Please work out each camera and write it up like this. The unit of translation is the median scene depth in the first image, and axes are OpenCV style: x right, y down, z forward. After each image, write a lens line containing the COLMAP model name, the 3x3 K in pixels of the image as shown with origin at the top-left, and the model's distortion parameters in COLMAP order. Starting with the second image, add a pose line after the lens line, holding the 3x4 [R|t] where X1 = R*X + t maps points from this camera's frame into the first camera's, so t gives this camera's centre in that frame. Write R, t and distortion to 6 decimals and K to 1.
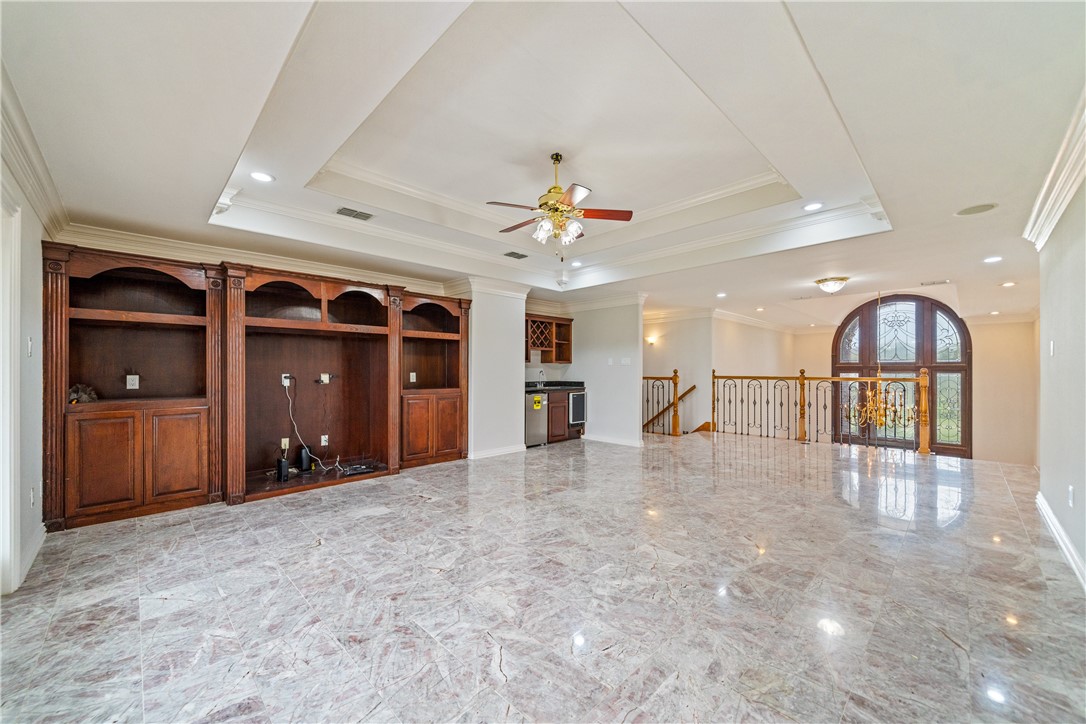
lens RADIAL K [[399.5, 0, 549.1], [0, 399.5, 369.1], [0, 0, 1]] dist [-0.007317, 0.000461]
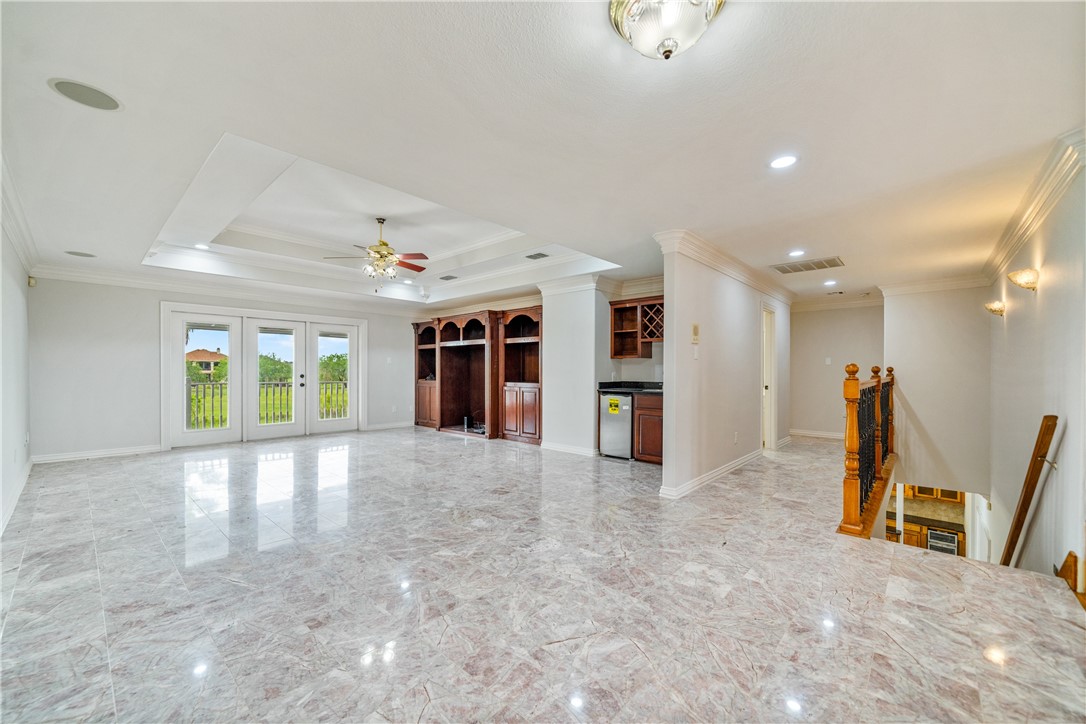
lens RADIAL K [[429.6, 0, 548.0], [0, 429.6, 365.8], [0, 0, 1]] dist [-0.001322, 0.000005]
pose [[0.073274, -0.010200, -0.997260, 1.121344], [0.001801, 0.999947, -0.010095, 0.010229], [0.997310, -0.001056, 0.073289, 1.037604]]
